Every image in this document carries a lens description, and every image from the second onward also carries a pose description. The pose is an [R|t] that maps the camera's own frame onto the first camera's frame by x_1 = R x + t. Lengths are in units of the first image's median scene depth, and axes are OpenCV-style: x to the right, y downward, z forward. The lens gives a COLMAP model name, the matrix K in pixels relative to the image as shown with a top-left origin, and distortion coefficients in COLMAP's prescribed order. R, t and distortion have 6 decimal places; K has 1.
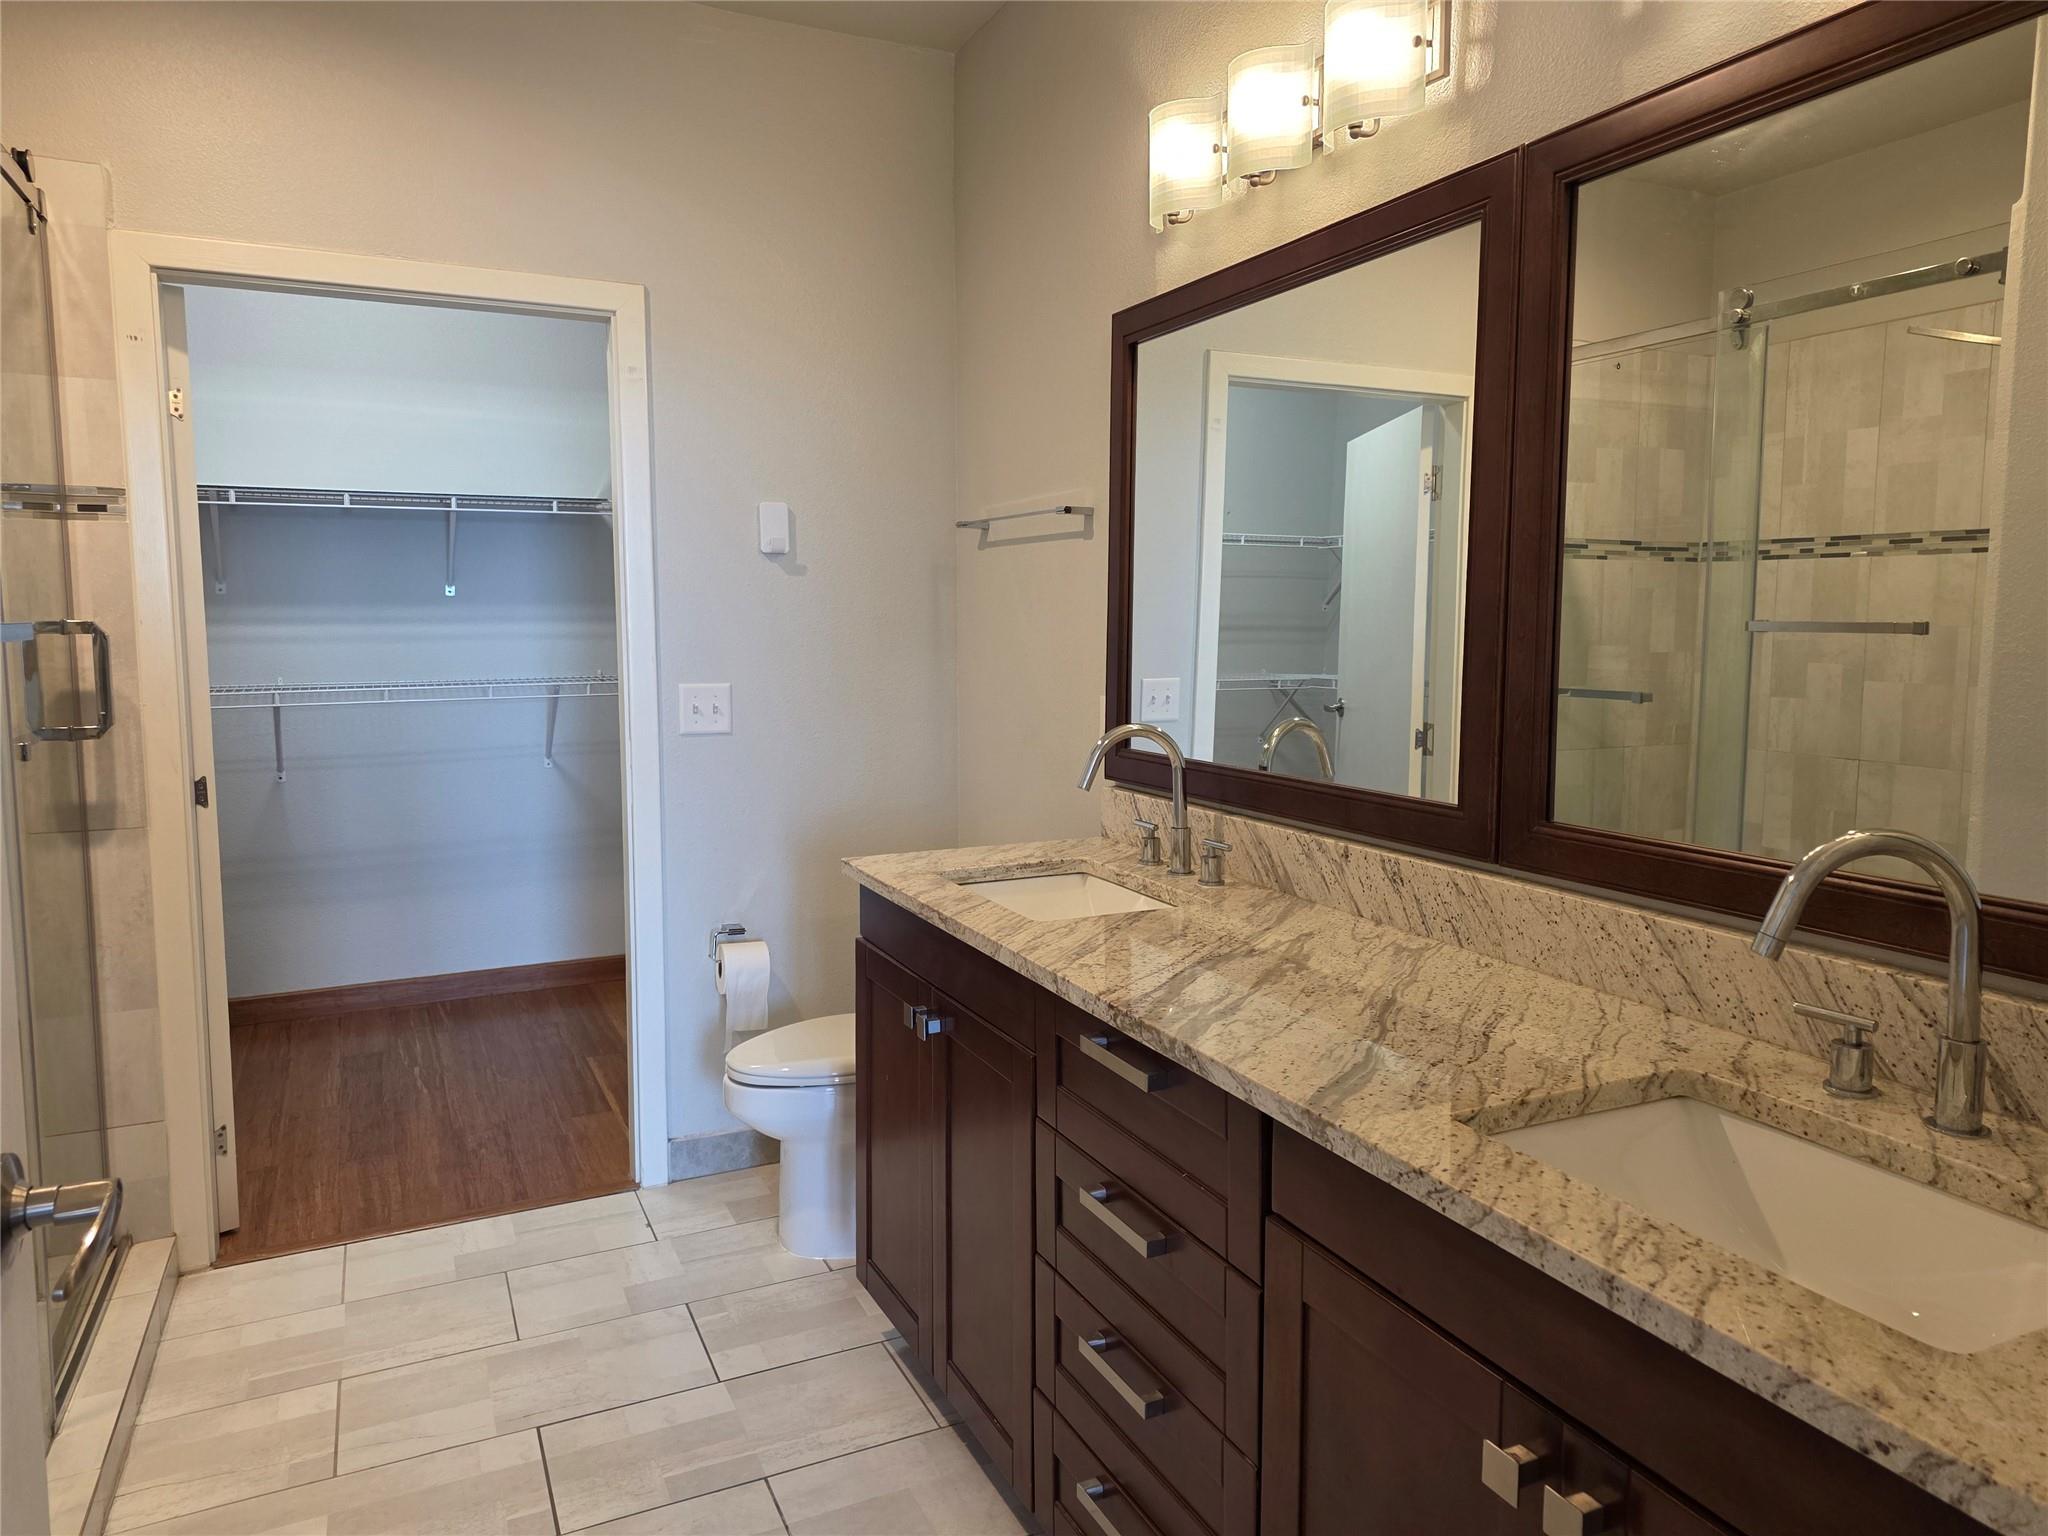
lens RADIAL K [[1358.4, 0, 1046.5], [0, 1358.4, 767.7], [0, 0, 1]] dist [0.058805, -0.057782]
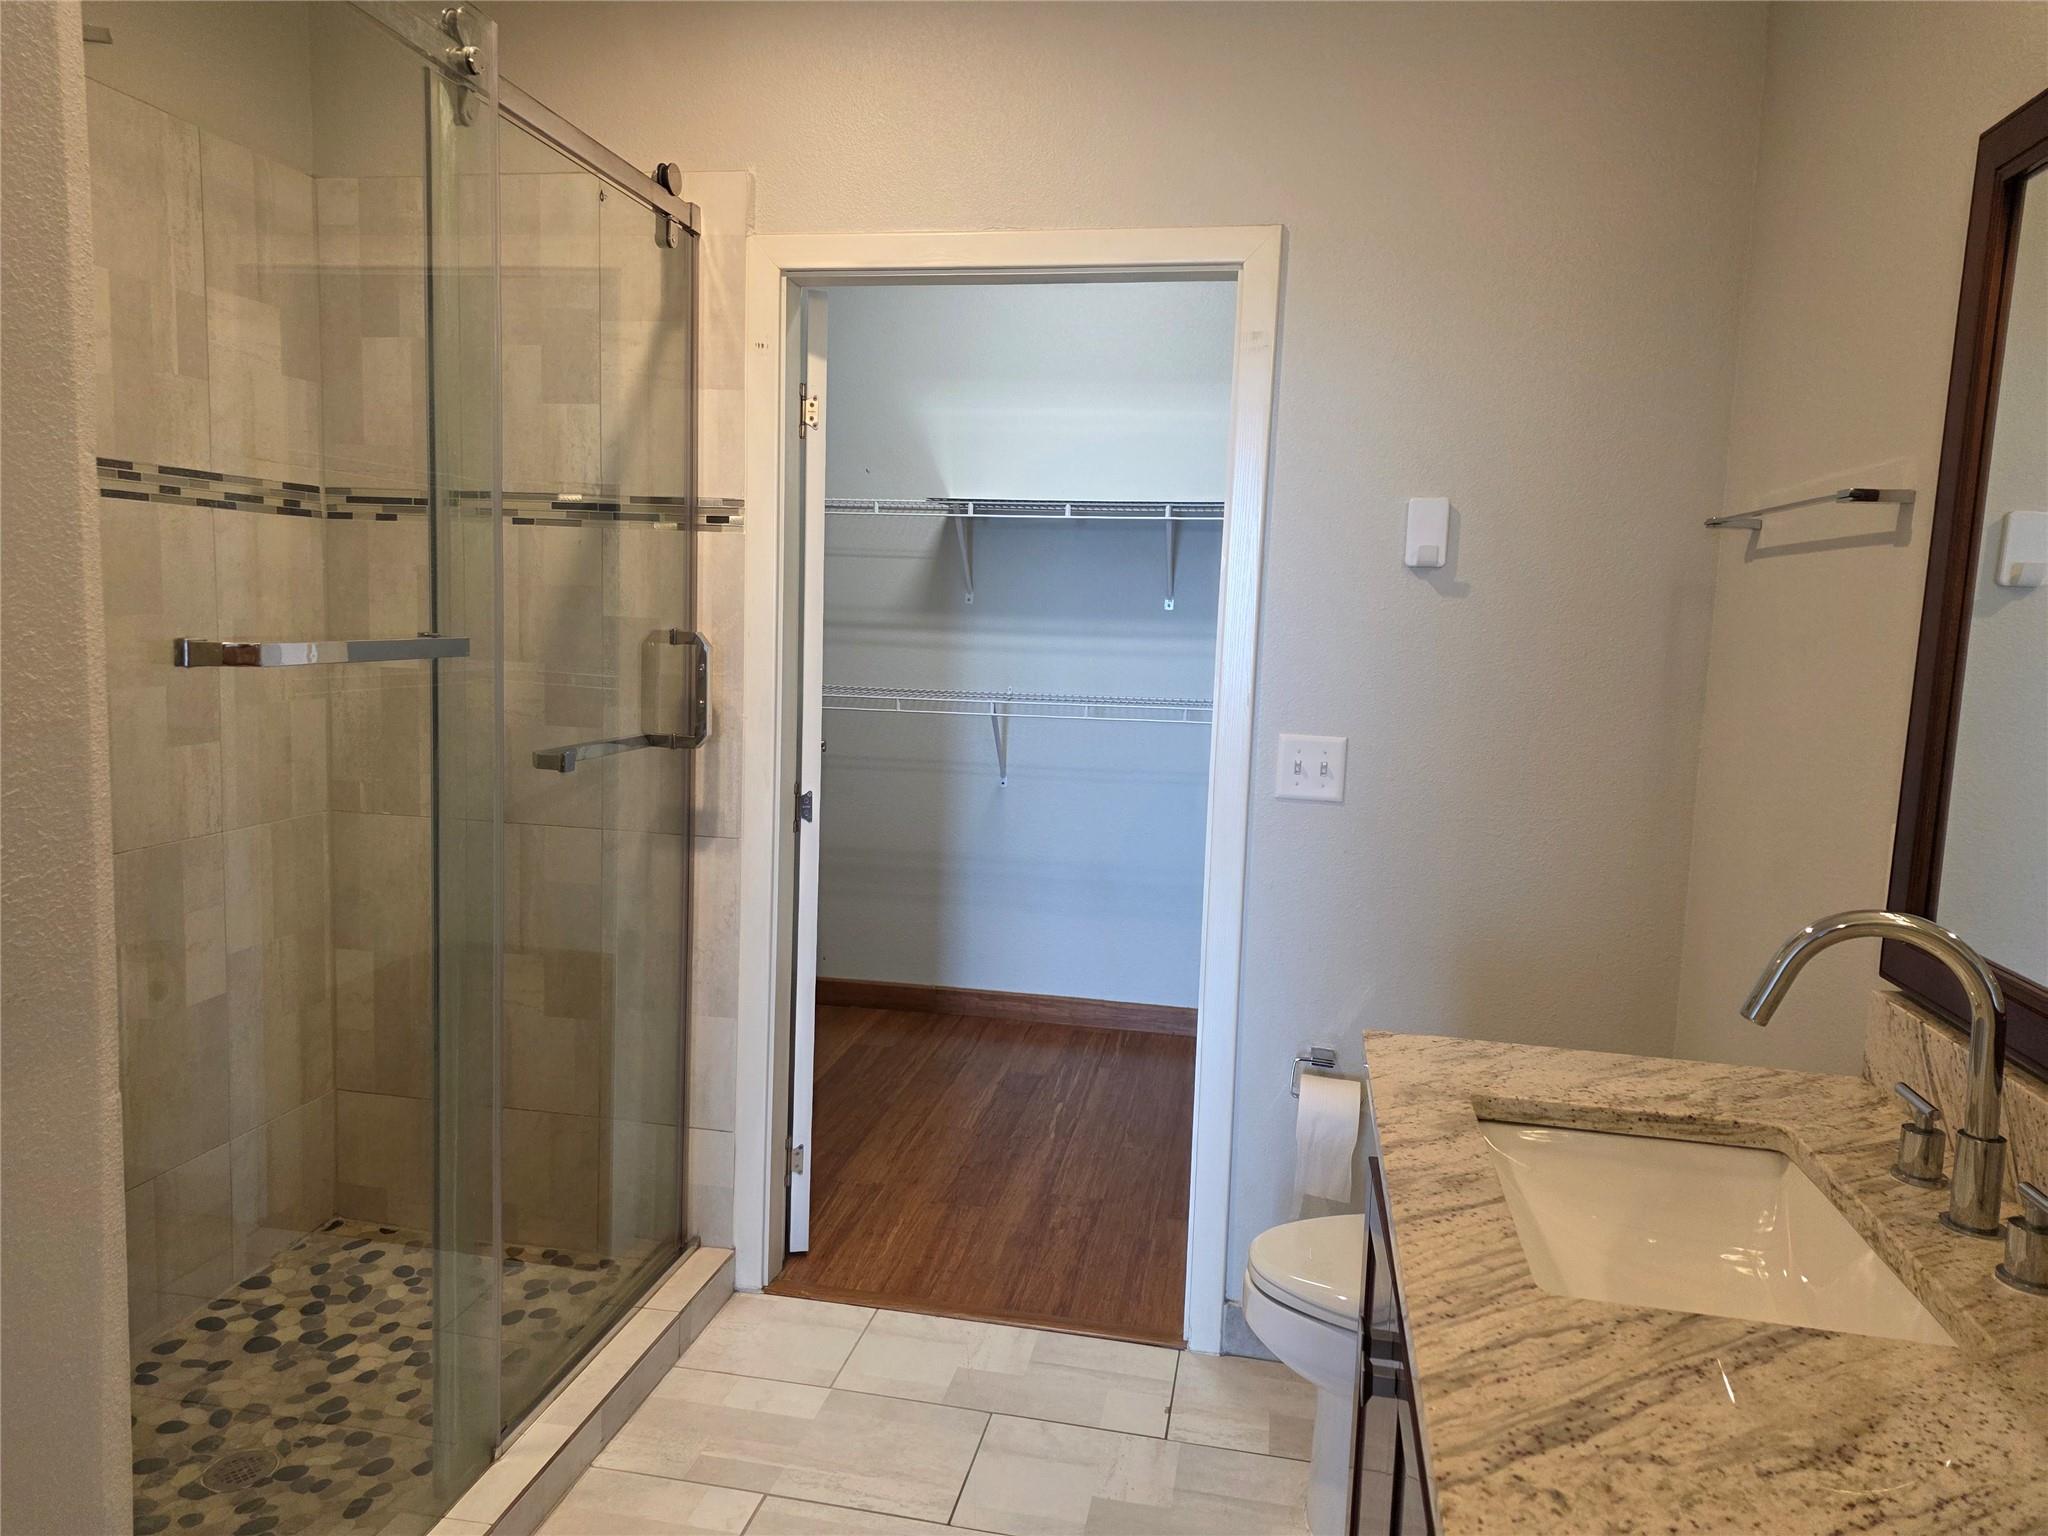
lens RADIAL K [[1358.4, 0, 1010.1], [0, 1358.4, 757.6], [0, 0, 1]] dist [0.058805, -0.057782]
pose [[0.795008, 0.092314, -0.599533, 0.082010], [-0.100258, 0.994756, 0.020221, -0.051087], [0.598256, 0.044032, 0.800094, 0.303179]]
